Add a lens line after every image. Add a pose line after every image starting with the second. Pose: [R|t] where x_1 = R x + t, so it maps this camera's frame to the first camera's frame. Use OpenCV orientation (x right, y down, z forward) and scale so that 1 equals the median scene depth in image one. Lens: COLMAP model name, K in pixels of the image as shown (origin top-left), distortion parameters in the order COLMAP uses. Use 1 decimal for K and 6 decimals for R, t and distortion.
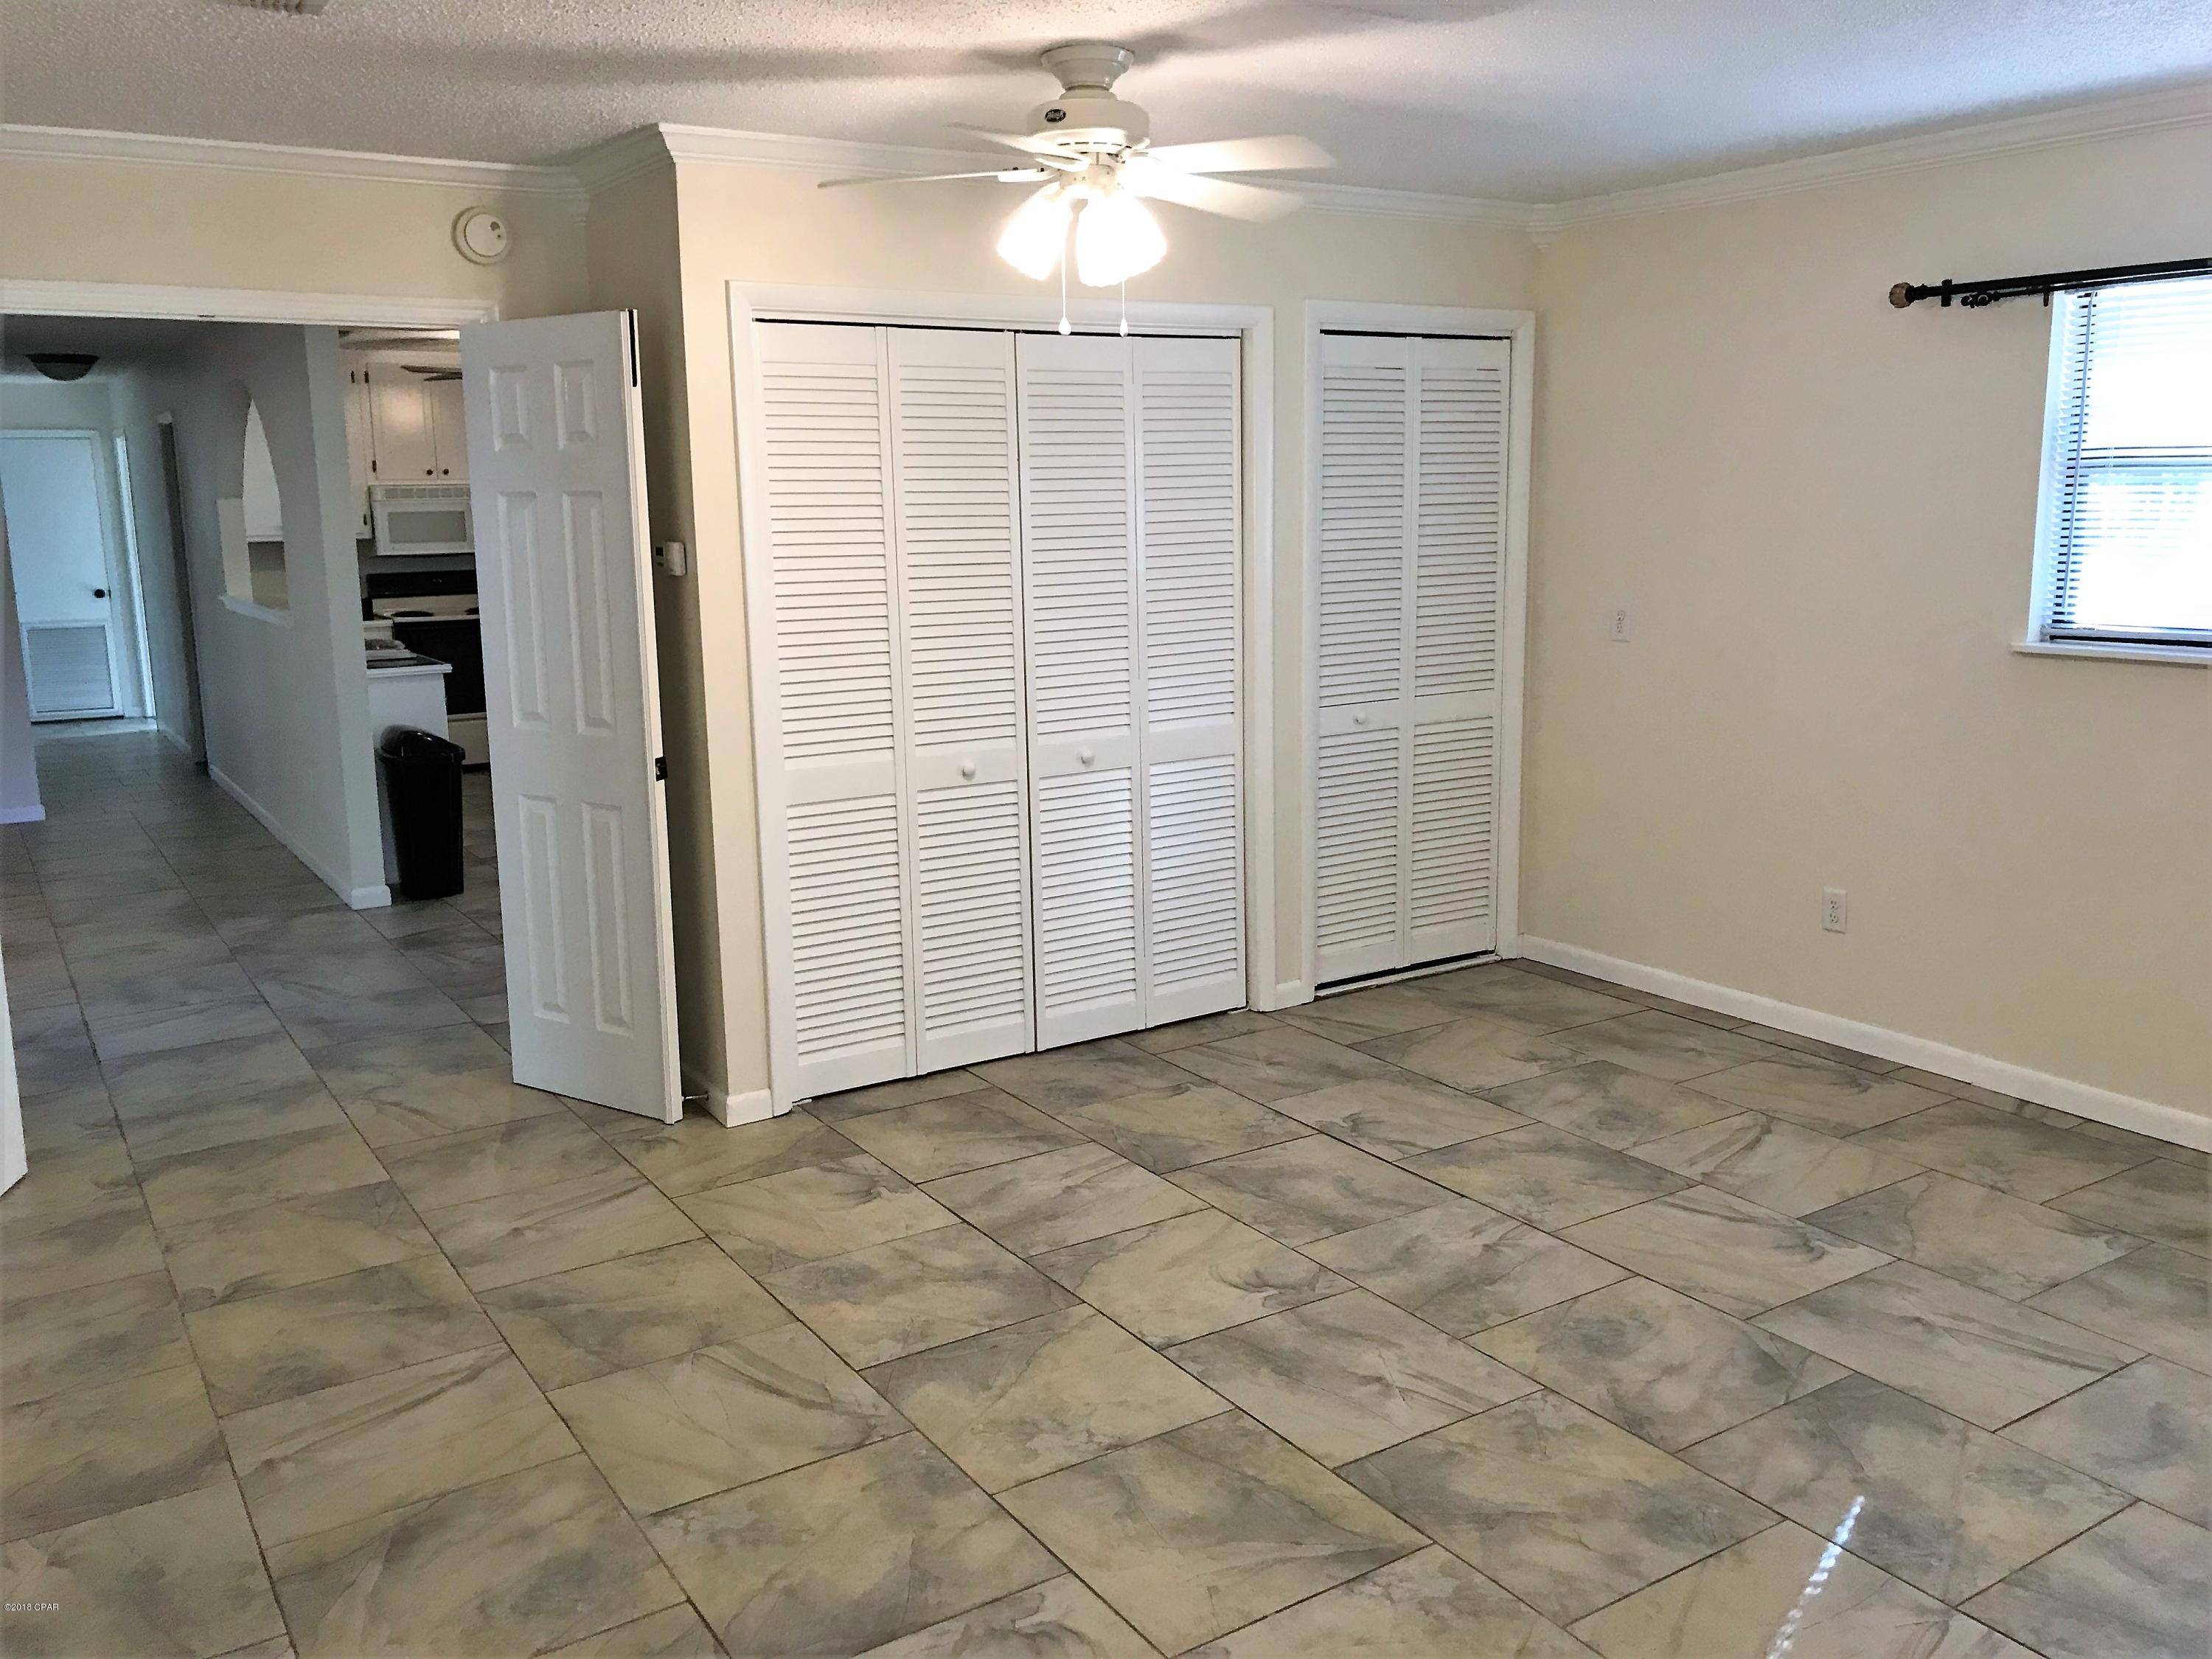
lens RADIAL K [[1807.7, 0, 1107.6], [0, 1807.7, 808.8], [0, 0, 1]] dist [0.094814, -0.257939]
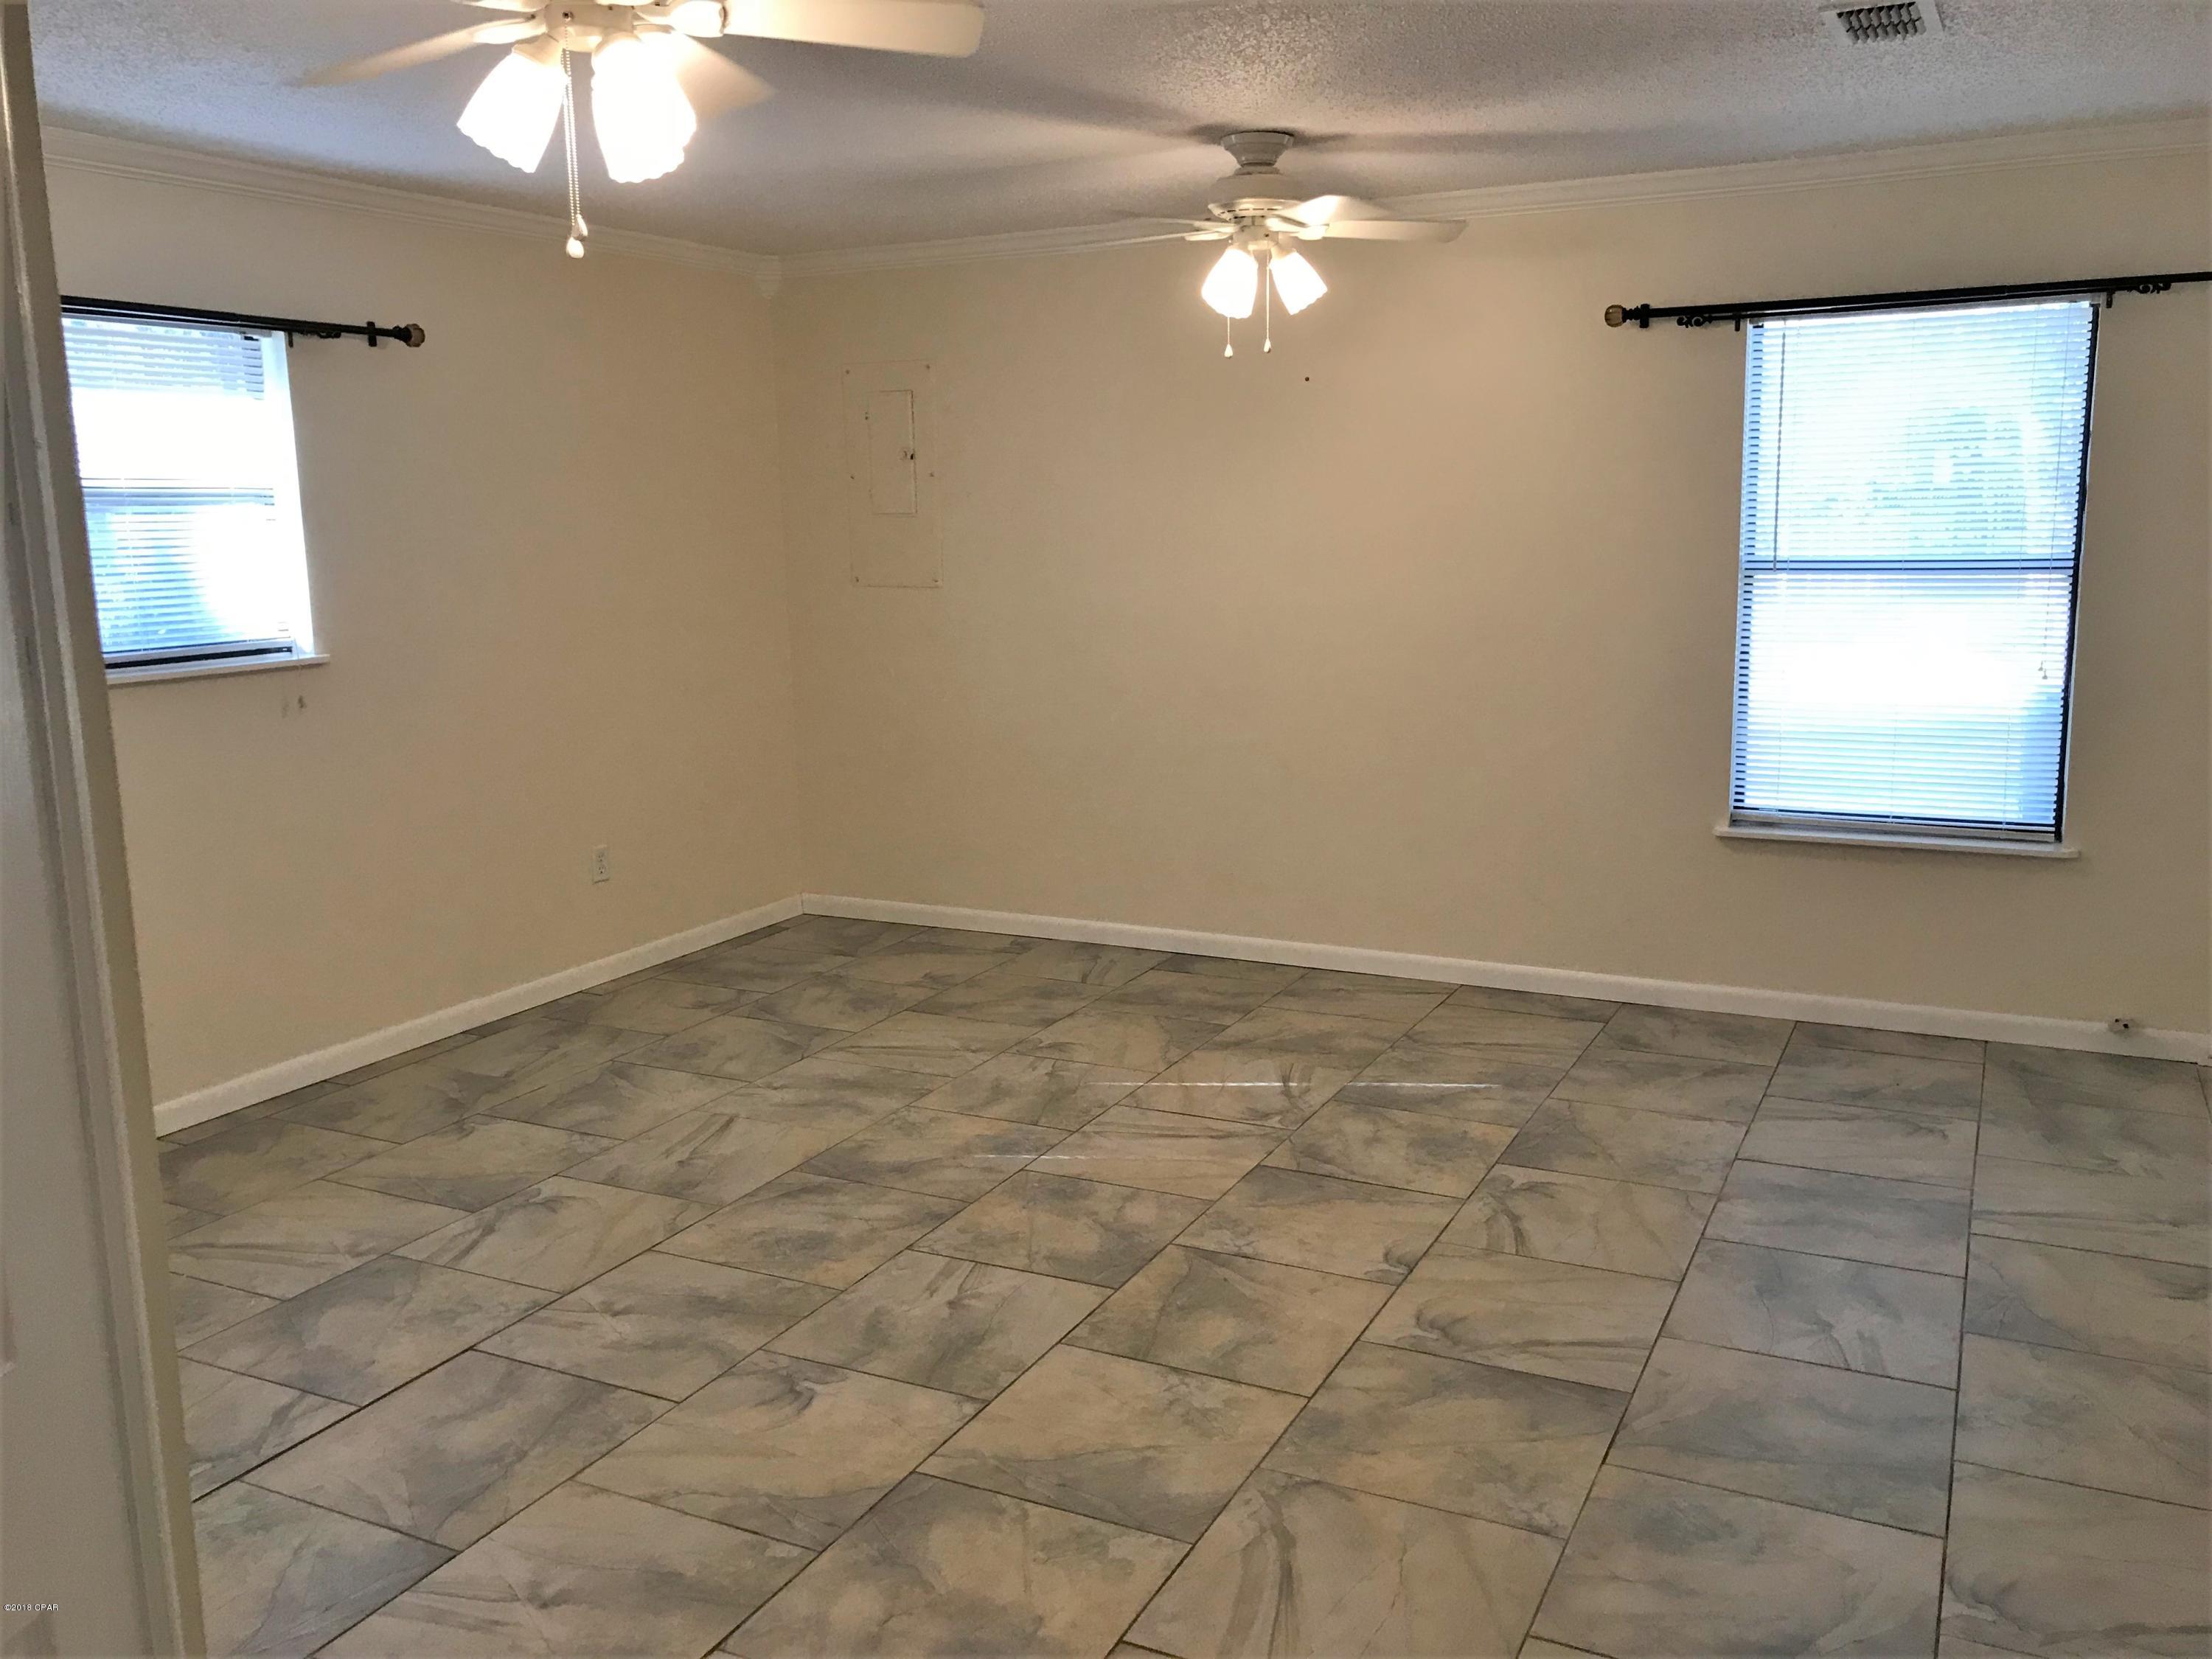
lens RADIAL K [[1807.7, 0, 1107.6], [0, 1807.7, 808.8], [0, 0, 1]] dist [0.094814, -0.257939]
pose [[-0.503000, -0.120104, 0.855901, -0.638725], [0.179889, 0.954062, 0.239596, -0.169986], [-0.845358, 0.274484, -0.458288, 1.083671]]
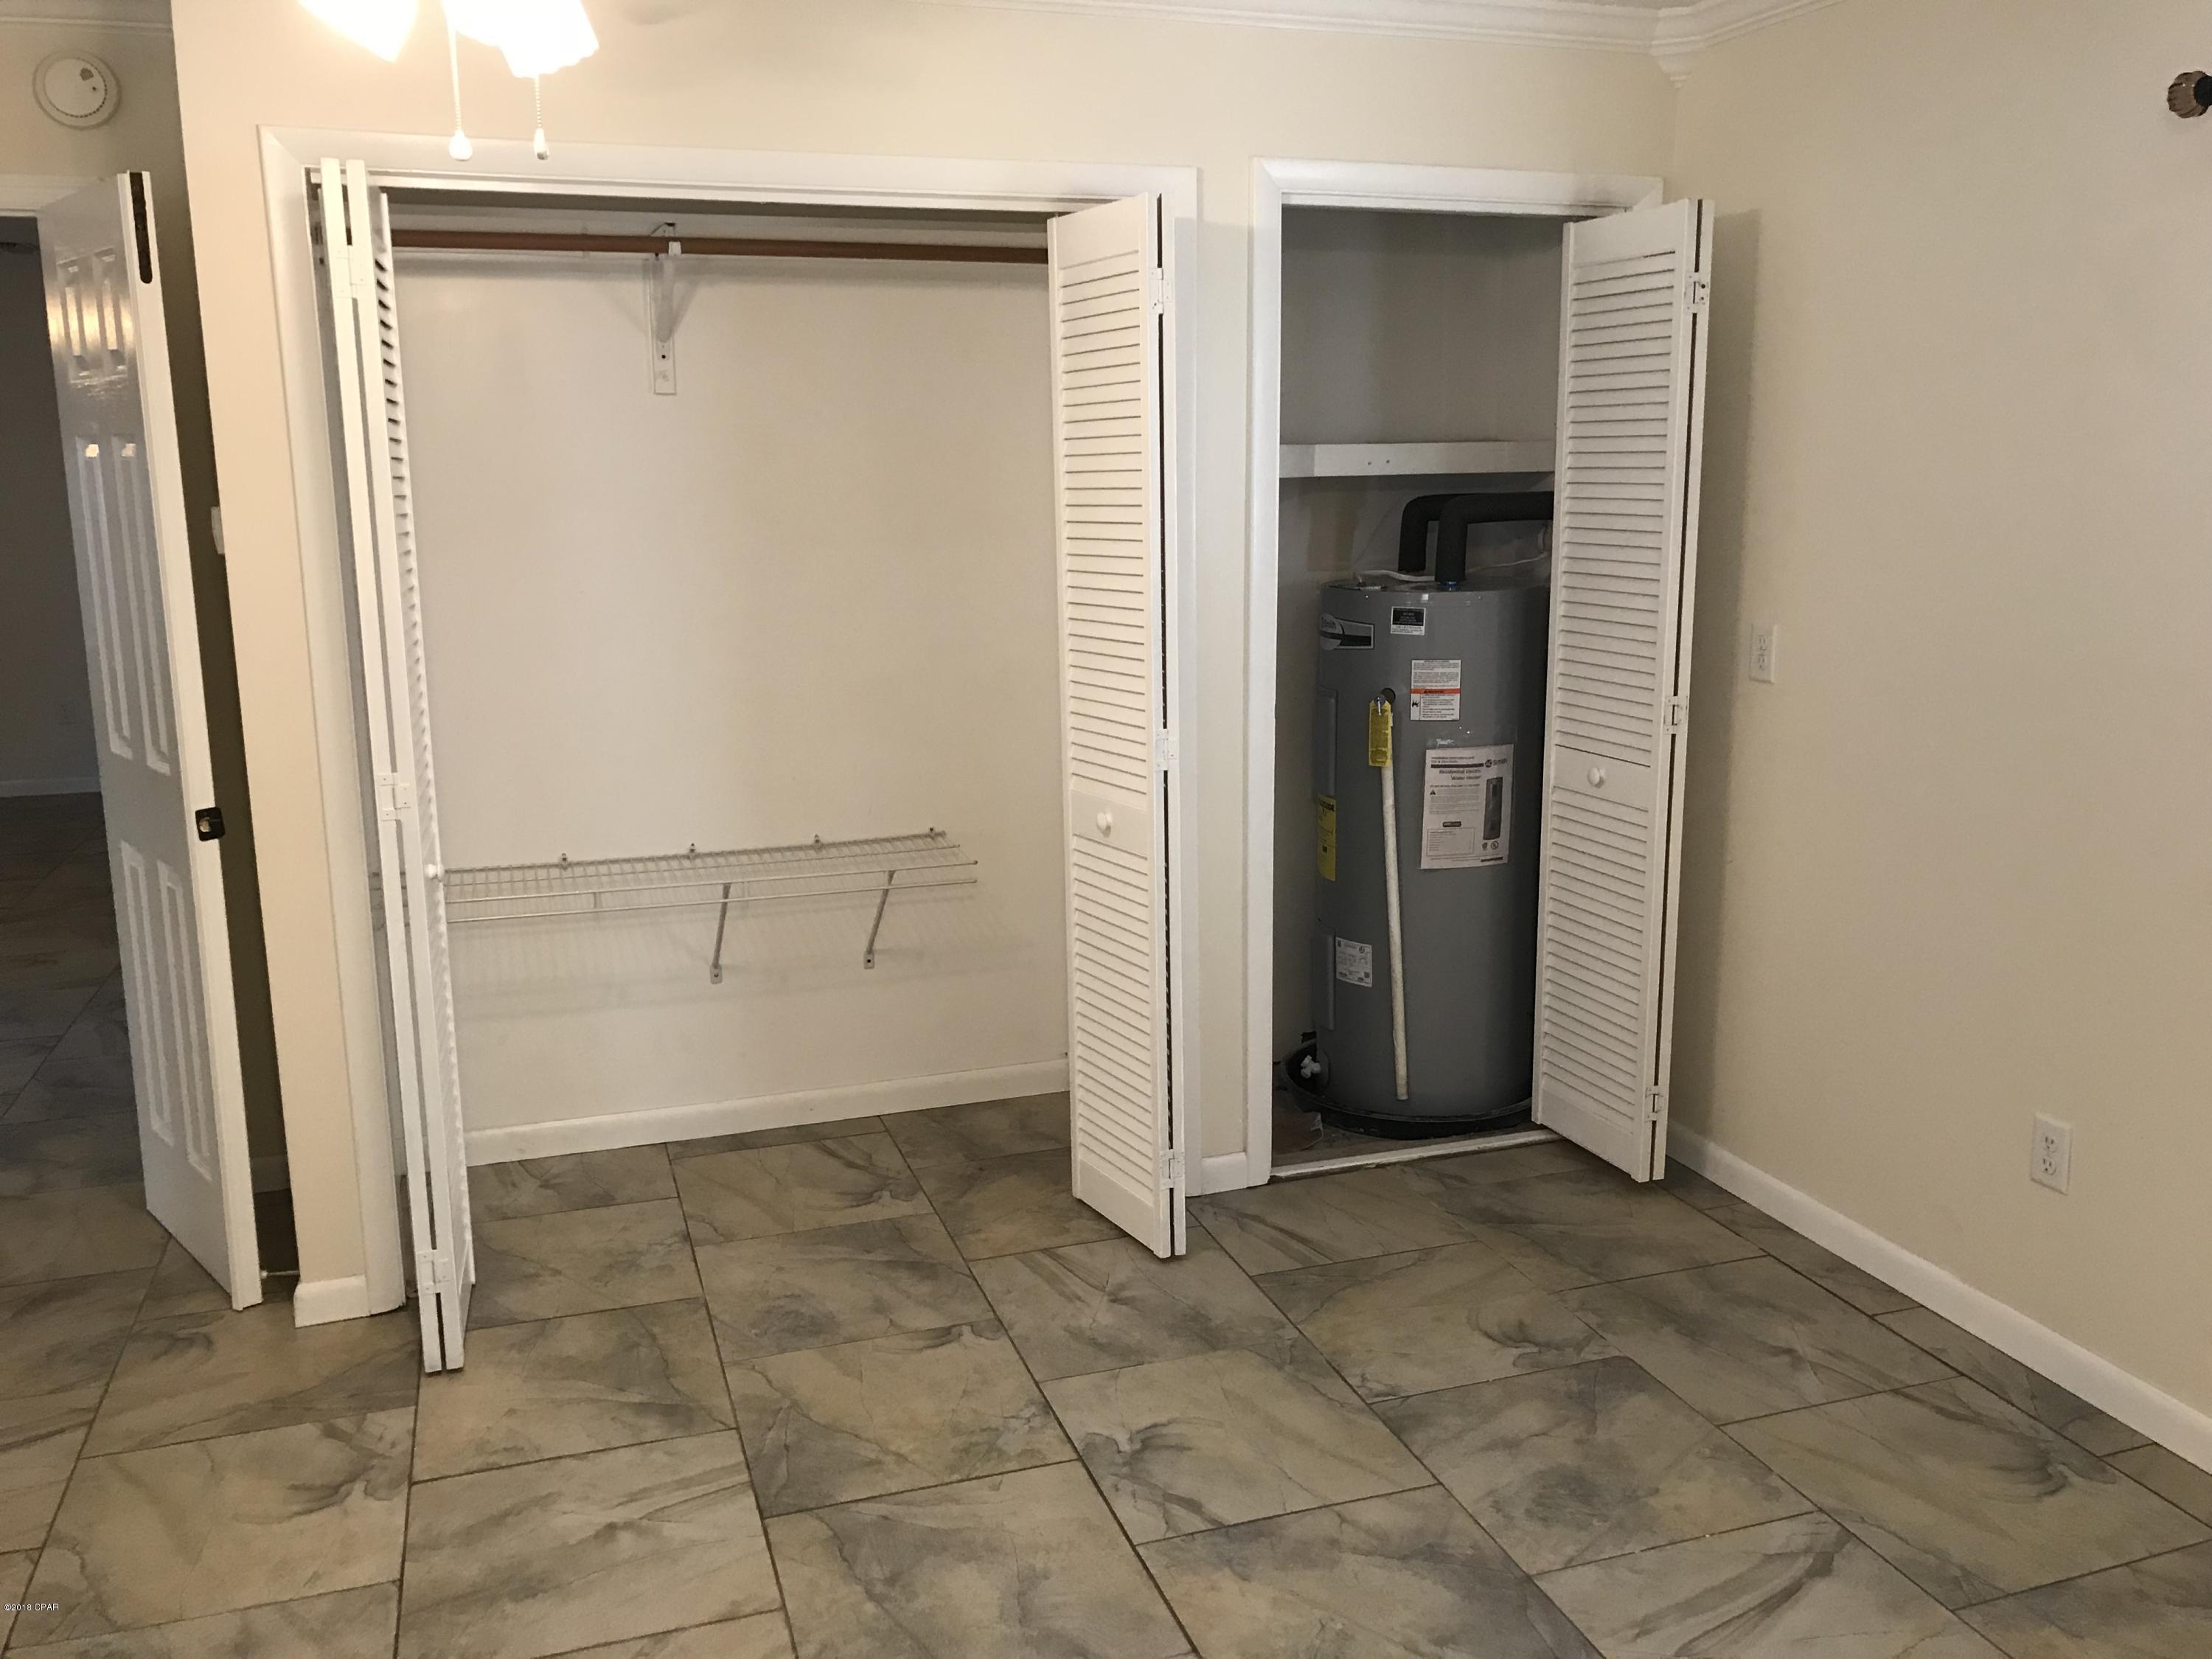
lens RADIAL K [[1802.3, 0, 1115.2], [0, 1802.3, 803.1], [0, 0, 1]] dist [0.038207, -0.015947]
pose [[0.970183, 0.054792, -0.236101, 0.298202], [-0.052712, 0.998495, 0.015117, -0.066906], [0.236574, -0.002221, 0.971611, 0.436021]]
